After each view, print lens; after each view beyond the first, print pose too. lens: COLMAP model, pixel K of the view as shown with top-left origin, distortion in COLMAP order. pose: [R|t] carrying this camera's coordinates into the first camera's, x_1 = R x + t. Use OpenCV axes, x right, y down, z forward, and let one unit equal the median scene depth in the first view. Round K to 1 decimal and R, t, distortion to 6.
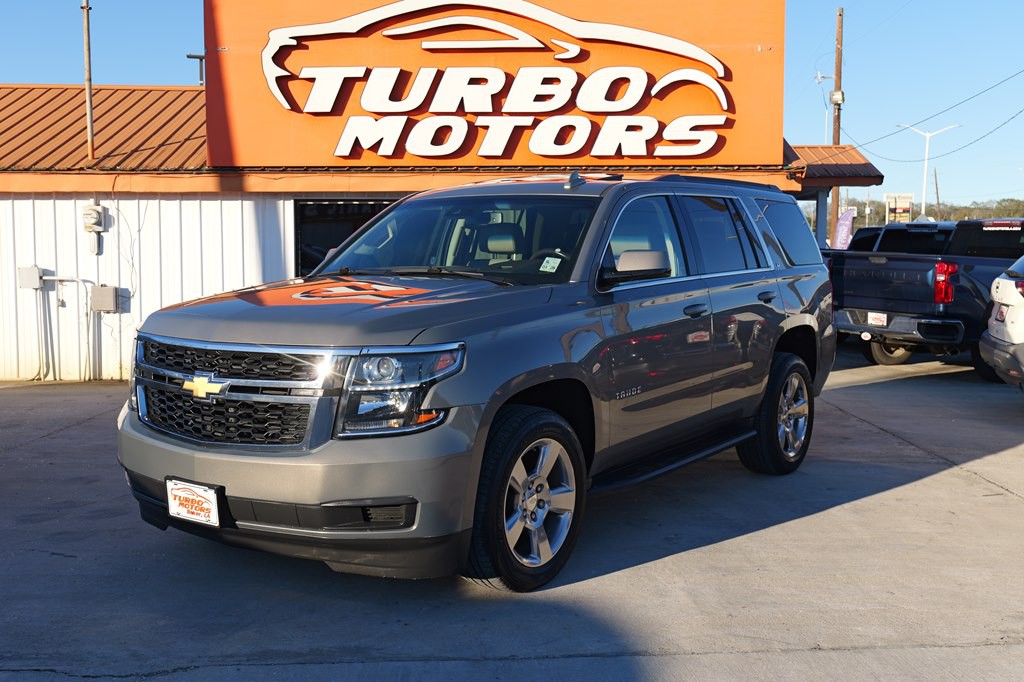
lens RADIAL K [[973.9, 0, 483.5], [0, 973.9, 337.7], [0, 0, 1]] dist [0.001634, 0.000000]
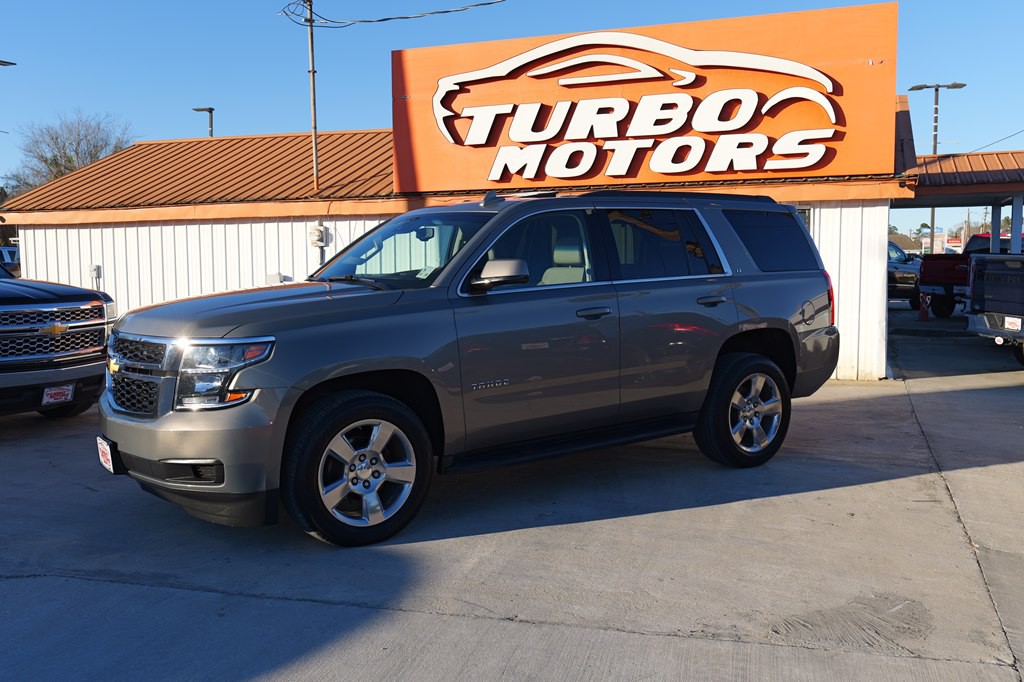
lens RADIAL K [[835.7, 0, 516.0], [0, 835.7, 342.3], [0, 0, 1]] dist [0.003532, -0.001620]
pose [[0.953862, 0.021439, -0.299478, 0.193496], [-0.018283, 0.999744, 0.013338, -0.002449], [0.299688, -0.007247, 0.954010, 0.030194]]
